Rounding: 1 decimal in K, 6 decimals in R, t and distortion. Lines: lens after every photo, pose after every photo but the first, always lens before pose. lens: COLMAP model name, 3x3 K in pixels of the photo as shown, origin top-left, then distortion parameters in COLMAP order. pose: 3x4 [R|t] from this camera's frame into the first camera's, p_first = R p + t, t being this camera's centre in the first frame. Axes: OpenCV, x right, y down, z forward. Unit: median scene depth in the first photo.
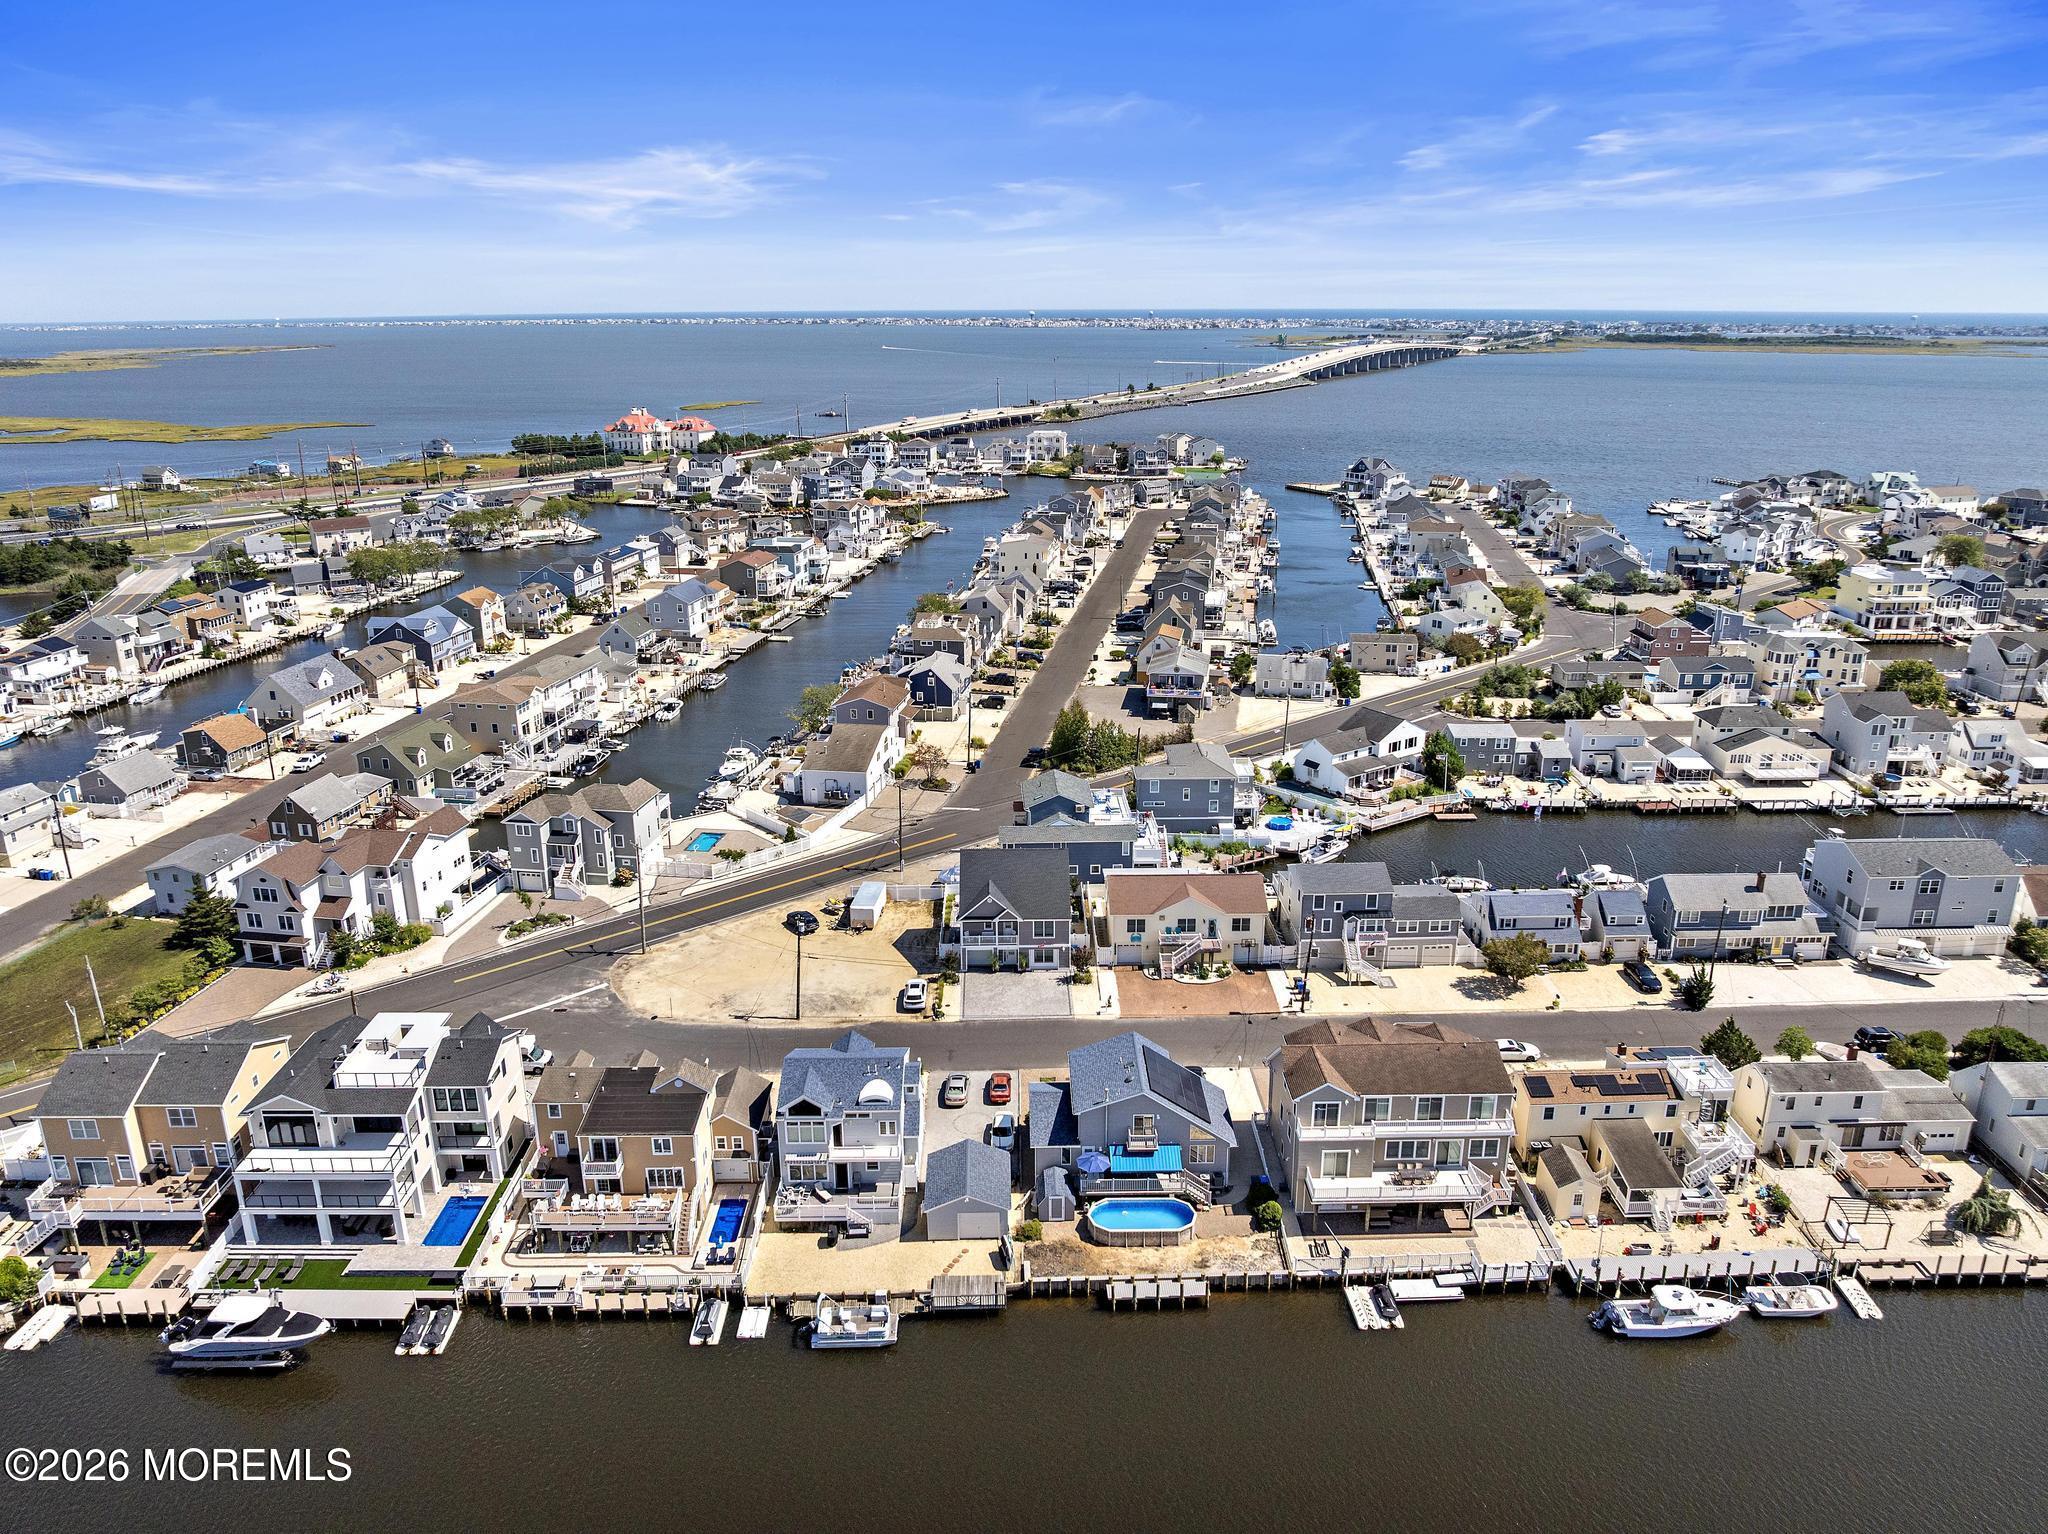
lens RADIAL K [[1437.1, 0, 1036.6], [0, 1437.1, 762.6], [0, 0, 1]] dist [-0.029439, -0.005819]
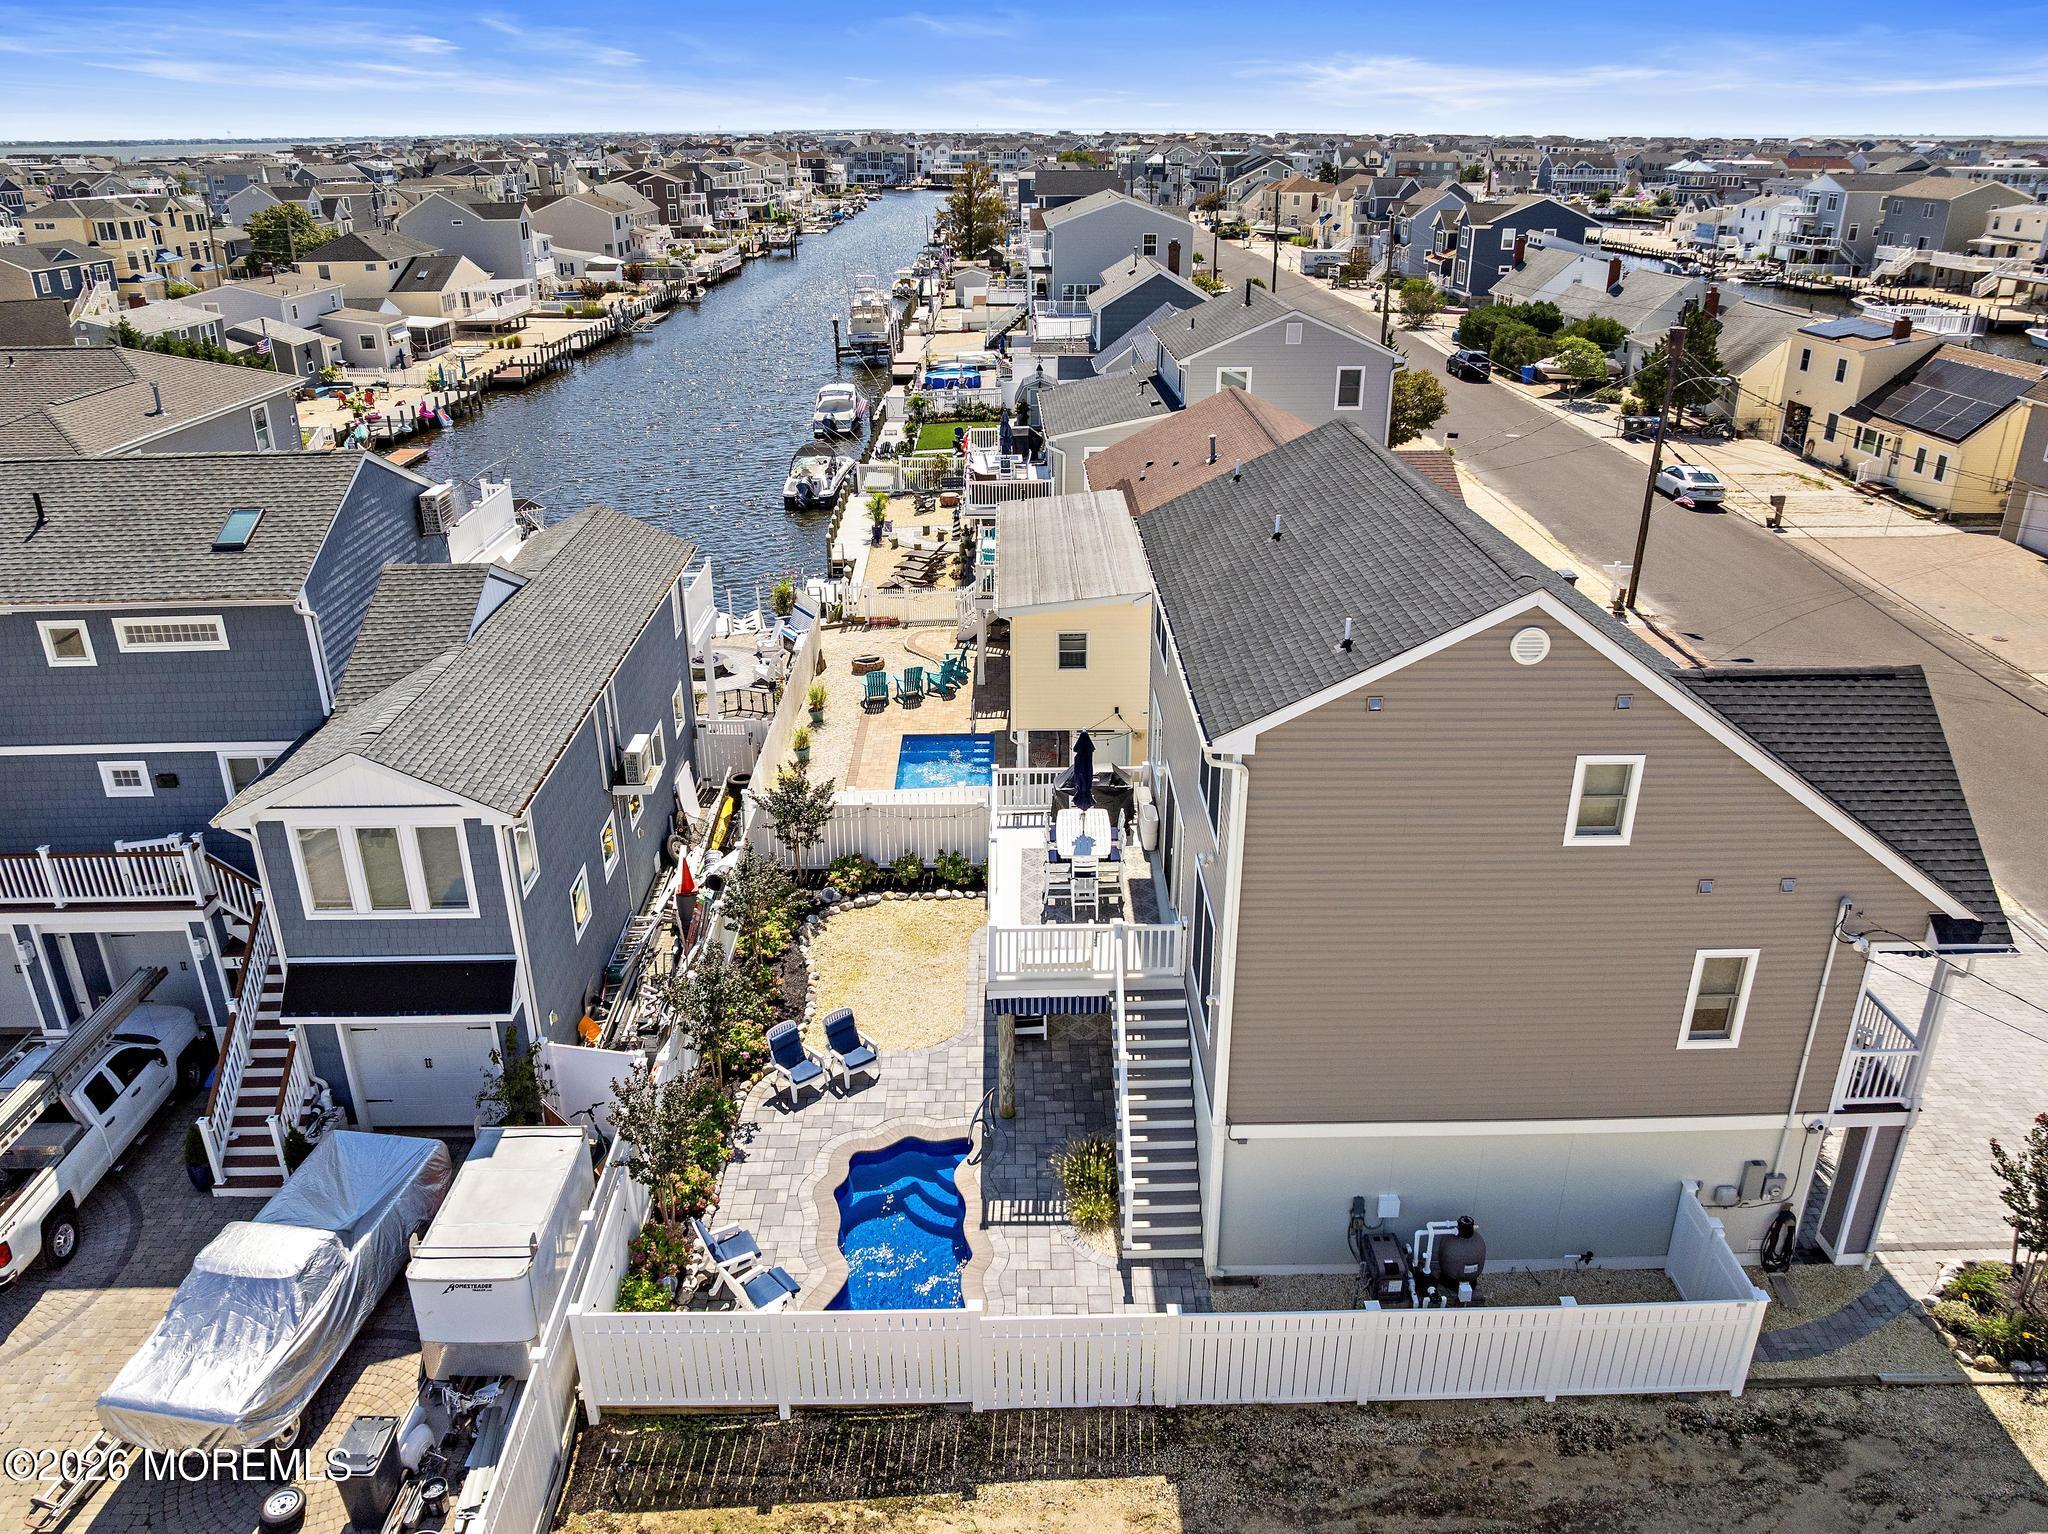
lens RADIAL K [[1460.3, 0, 1030.9], [0, 1460.3, 765.4], [0, 0, 1]] dist [-0.037921, 0.006958]
pose [[0.004186, -0.399230, 0.916841, -0.121821], [0.308523, 0.872637, 0.378573, 0.011825], [-0.951208, 0.281282, 0.126825, 0.755935]]
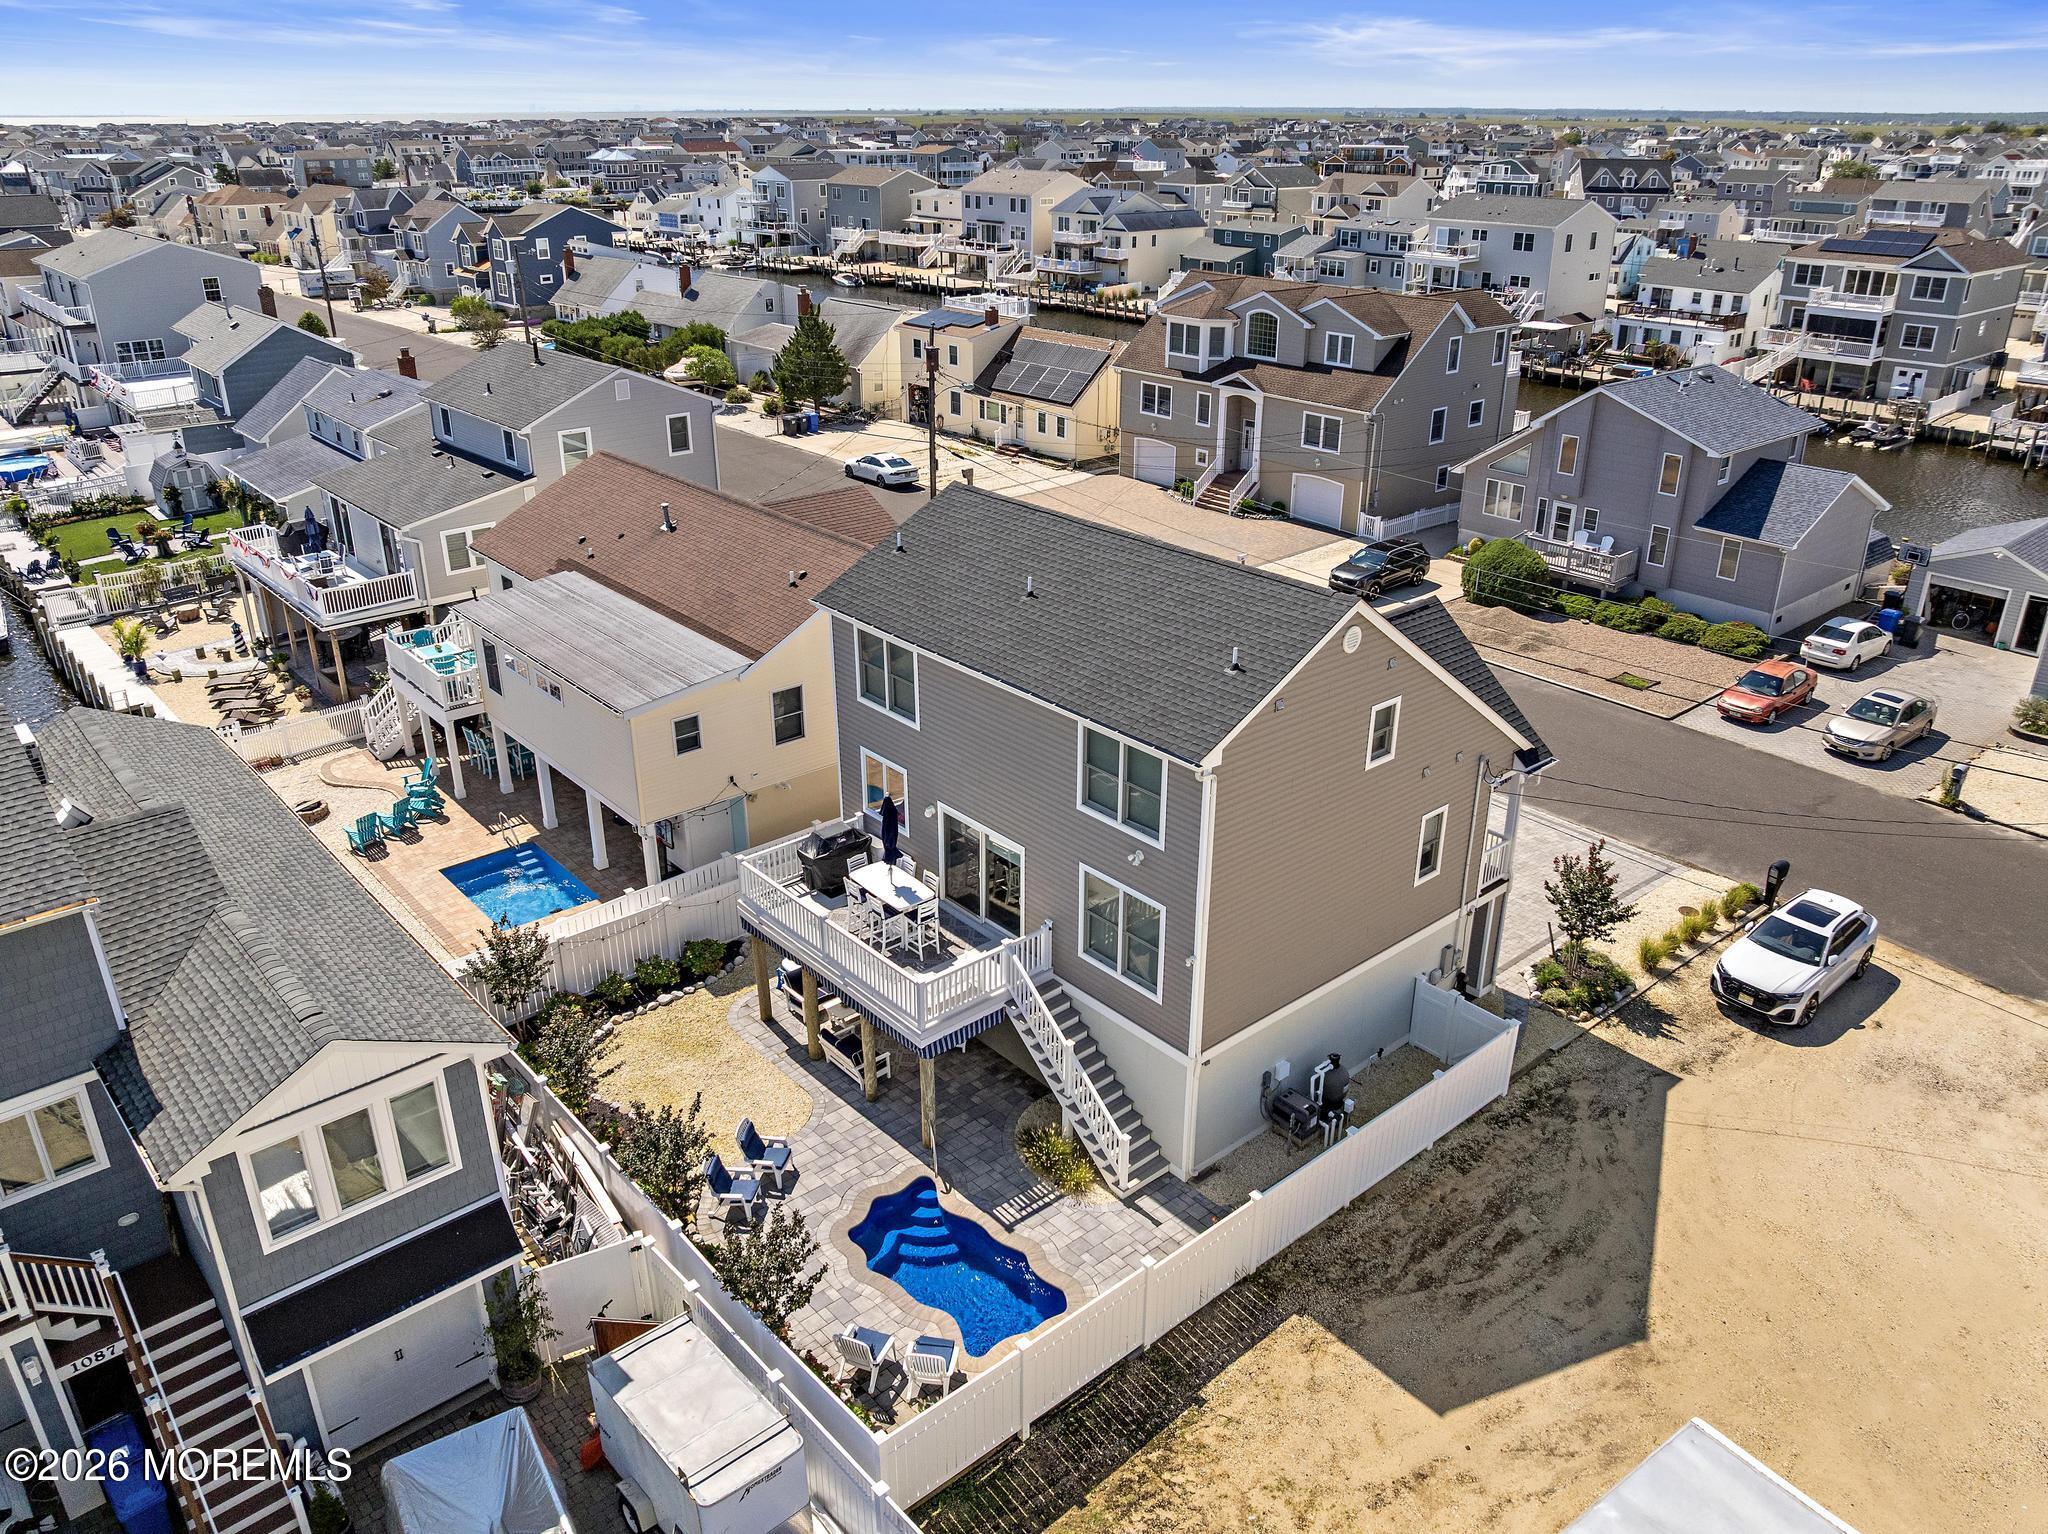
lens RADIAL K [[1477.5, 0, 1032.8], [0, 1477.5, 763.0], [0, 0, 1]] dist [-0.030606, -0.010398]
pose [[-0.640064, -0.311482, 0.702351, -0.113067], [0.235672, 0.790477, 0.565336, -0.021595], [-0.731284, 0.527376, -0.432548, 0.816714]]
